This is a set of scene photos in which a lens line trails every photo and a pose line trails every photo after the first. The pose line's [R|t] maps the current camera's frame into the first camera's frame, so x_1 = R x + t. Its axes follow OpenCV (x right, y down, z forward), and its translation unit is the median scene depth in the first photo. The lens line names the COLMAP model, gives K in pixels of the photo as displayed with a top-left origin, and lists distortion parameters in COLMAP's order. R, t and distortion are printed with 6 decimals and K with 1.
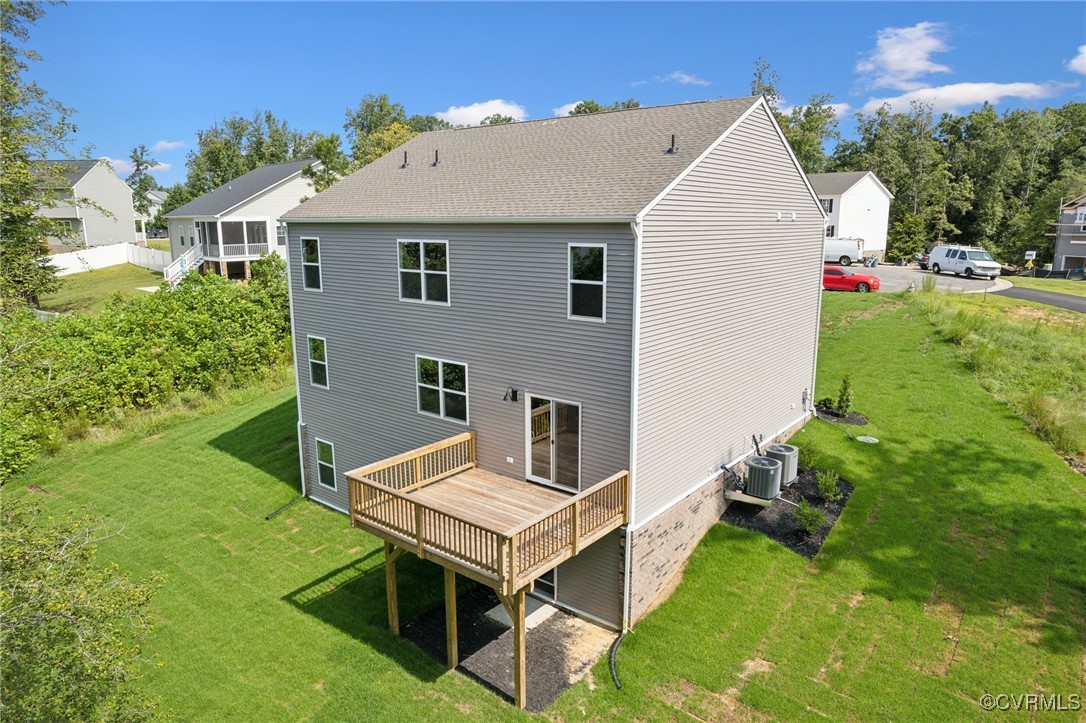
lens RADIAL K [[692.4, 0, 543.0], [0, 692.4, 361.5], [0, 0, 1]] dist [-0.037355, -0.000182]
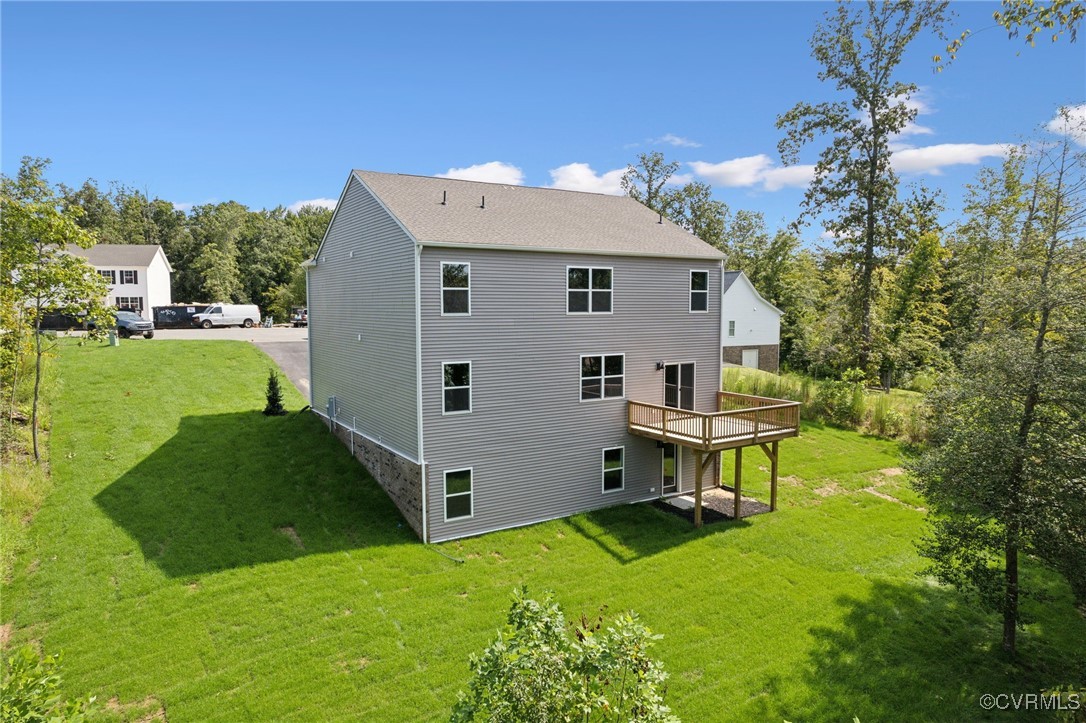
lens RADIAL K [[692.4, 0, 543.0], [0, 692.4, 361.5], [0, 0, 1]] dist [-0.037355, -0.000182]
pose [[0.324376, -0.081576, 0.942404, -1.464921], [0.190757, 0.981448, 0.019297, -0.038683], [-0.926494, 0.173511, 0.333919, 0.662072]]
